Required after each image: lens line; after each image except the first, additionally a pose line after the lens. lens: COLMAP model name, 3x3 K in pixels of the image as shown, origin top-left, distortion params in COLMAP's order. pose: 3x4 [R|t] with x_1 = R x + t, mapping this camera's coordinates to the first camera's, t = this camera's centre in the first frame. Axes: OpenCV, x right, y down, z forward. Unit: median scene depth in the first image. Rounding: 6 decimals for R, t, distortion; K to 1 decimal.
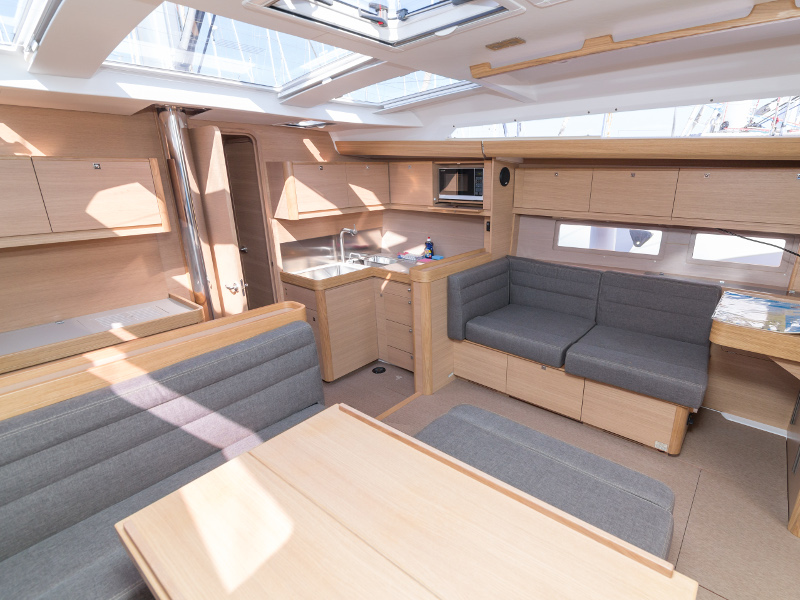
lens RADIAL K [[408.1, 0, 374.5], [0, 408.1, 302.0], [0, 0, 1]] dist [-0.000892, -0.000655]
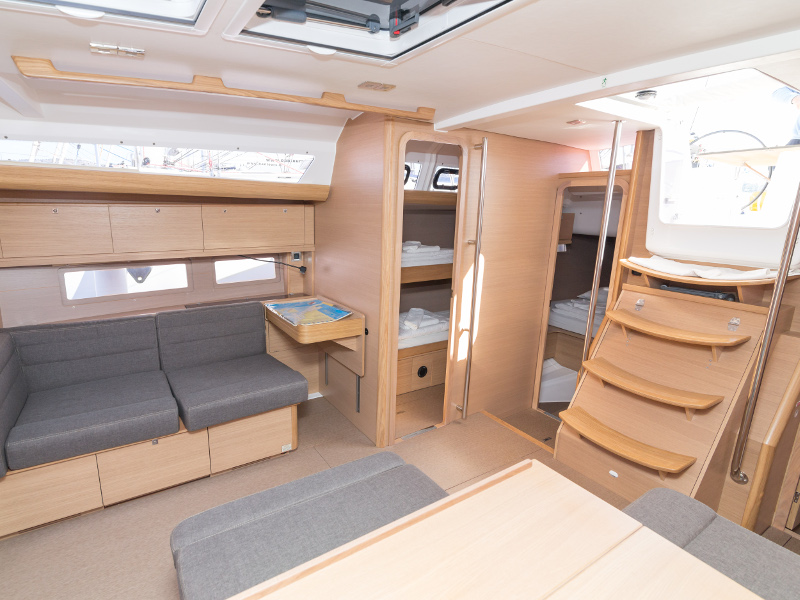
lens RADIAL K [[444.4, 0, 402.5], [0, 444.4, 300.5], [0, 0, 1]] dist [-0.000764, -0.000573]
pose [[0.260928, -0.208634, 0.942544, -0.236650], [0.290723, 0.948022, 0.129365, -0.079999], [-0.920542, 0.240264, 0.308020, 0.204508]]
